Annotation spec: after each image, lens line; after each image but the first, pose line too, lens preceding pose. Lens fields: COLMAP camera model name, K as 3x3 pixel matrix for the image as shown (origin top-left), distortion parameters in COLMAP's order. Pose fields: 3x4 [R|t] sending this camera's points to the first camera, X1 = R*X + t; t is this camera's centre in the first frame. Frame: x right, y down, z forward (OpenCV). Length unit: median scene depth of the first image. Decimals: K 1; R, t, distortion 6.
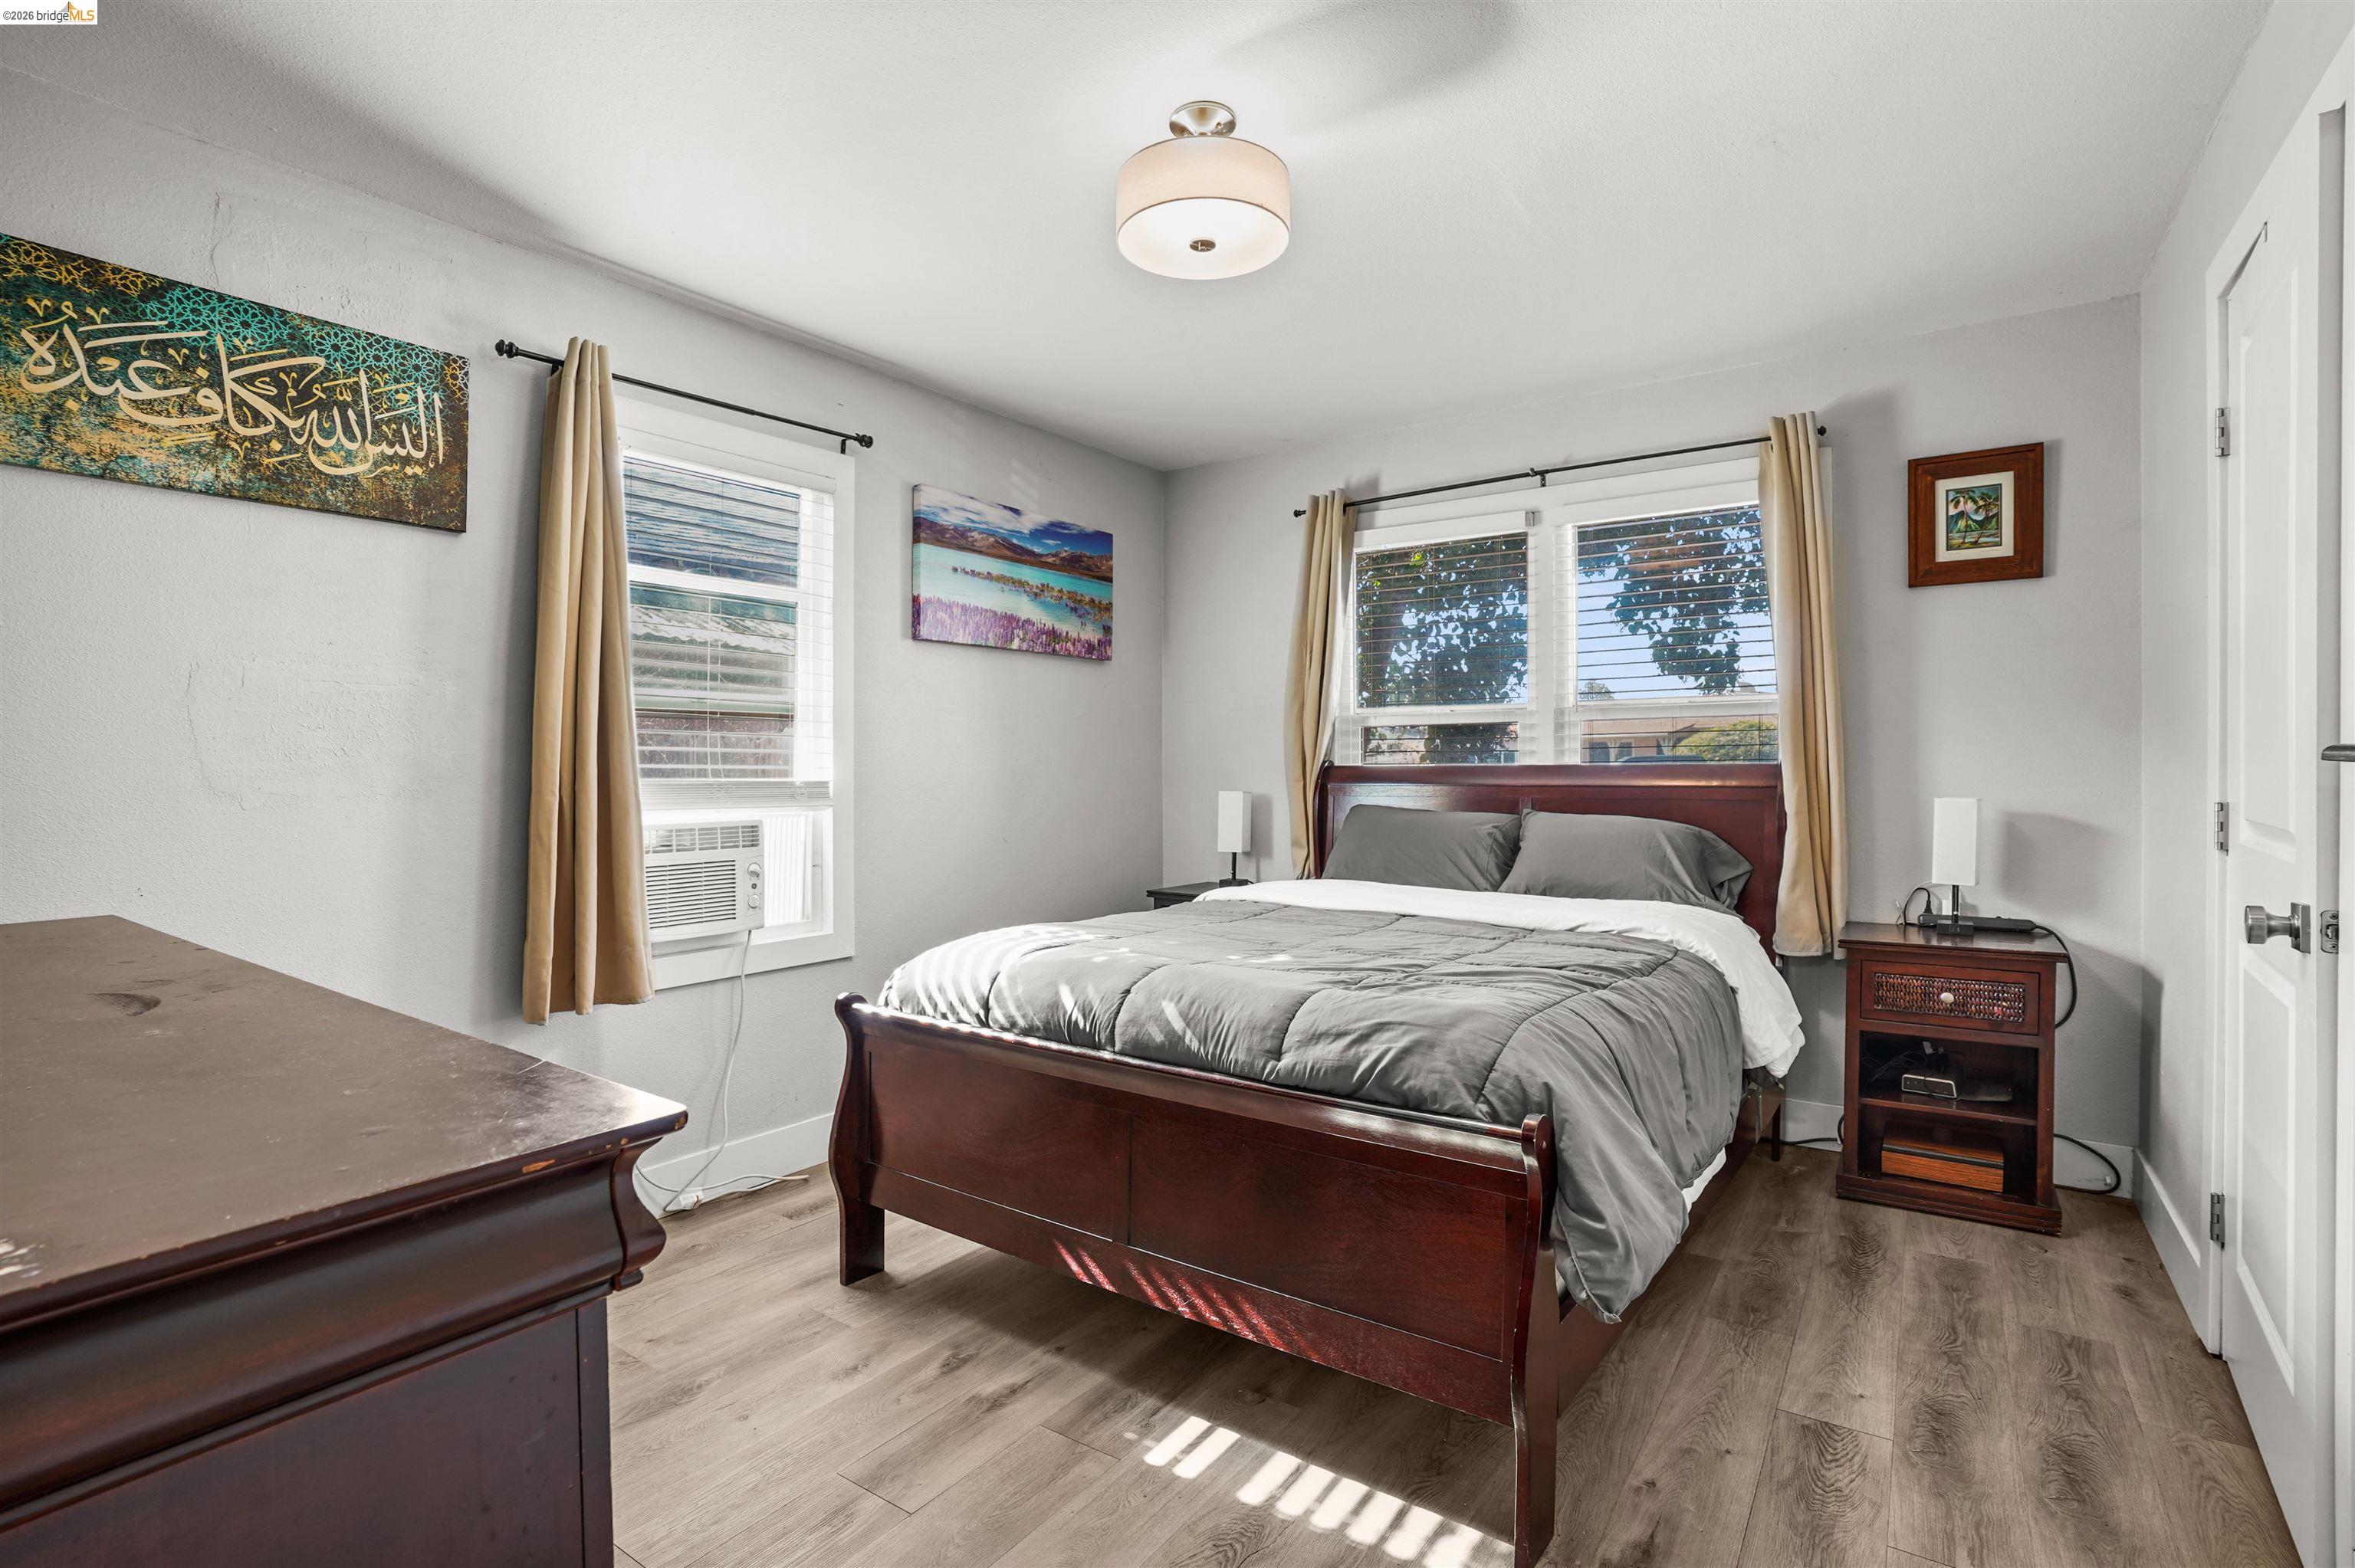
lens RADIAL K [[1124.8, 0, 1176.0], [0, 1124.8, 760.0], [0, 0, 1]] dist [-0.054407, 0.019352]
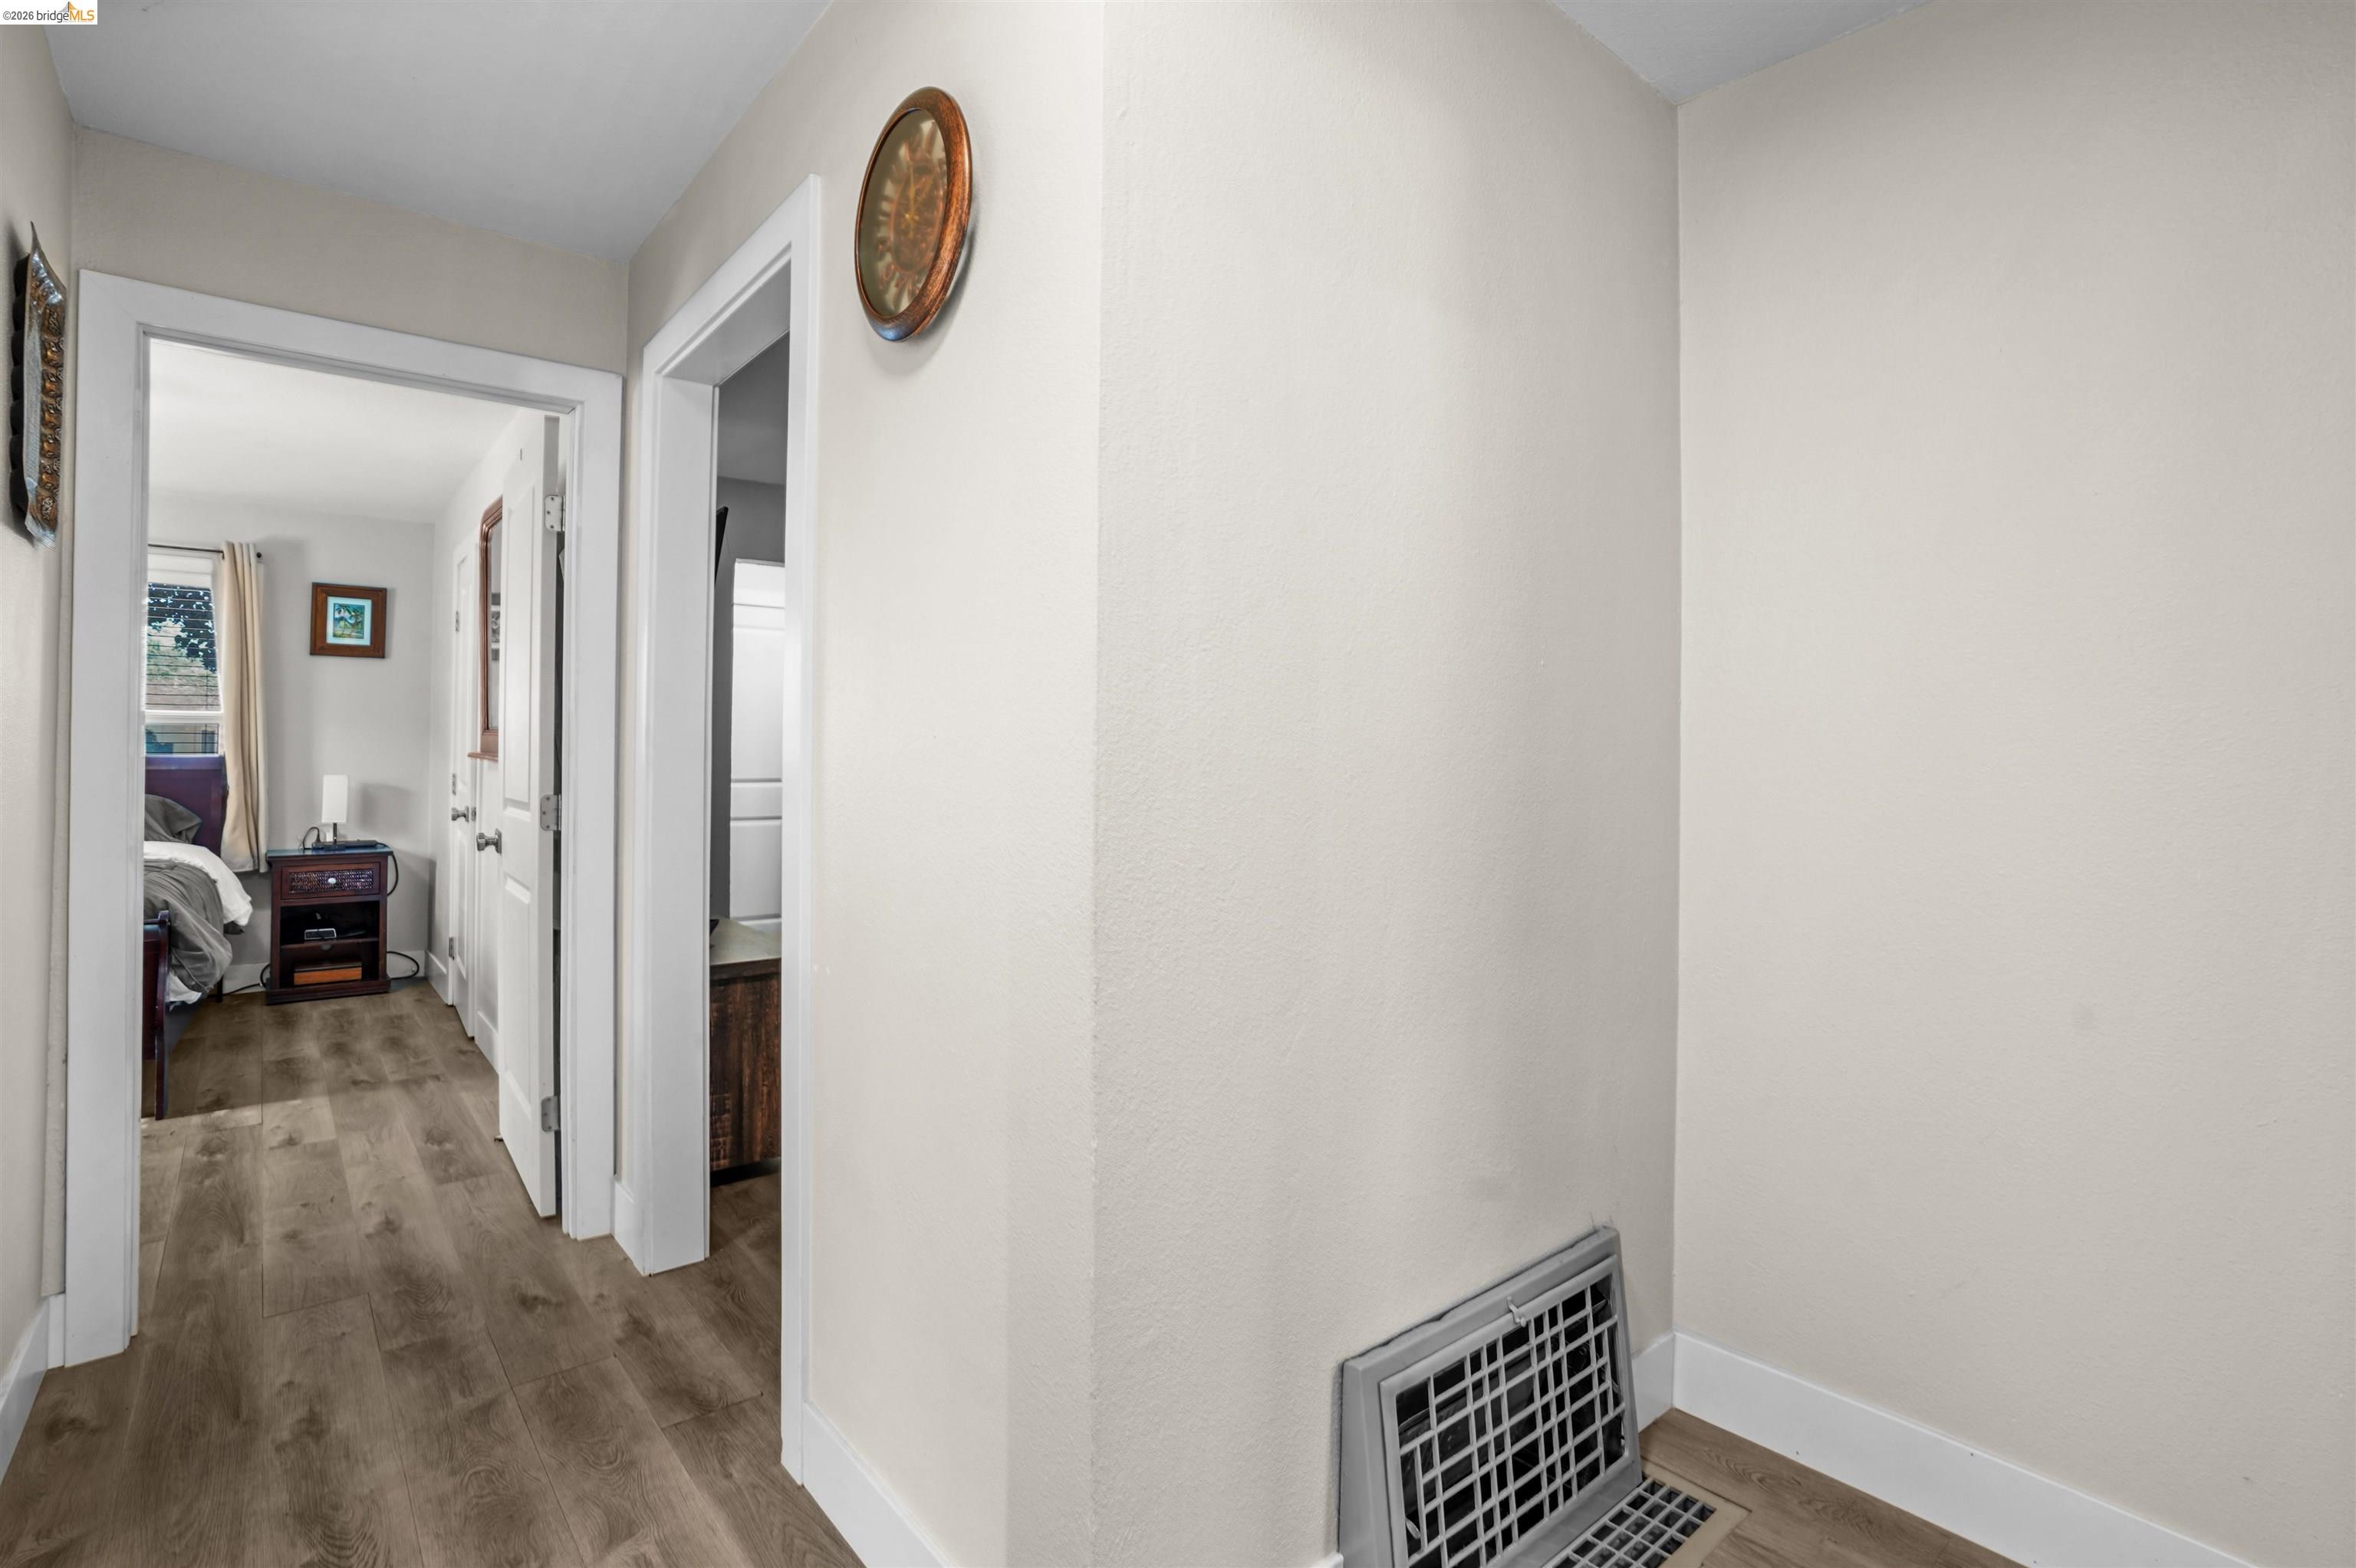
lens RADIAL K [[1125.3, 0, 1176.5], [0, 1125.3, 760.0], [0, 0, 1]] dist [-0.054407, 0.019352]
pose [[0.271294, 0.006012, 0.962478, -0.663337], [-0.015582, 0.999877, -0.001854, -0.009102], [-0.962370, -0.014494, 0.271354, -0.834678]]
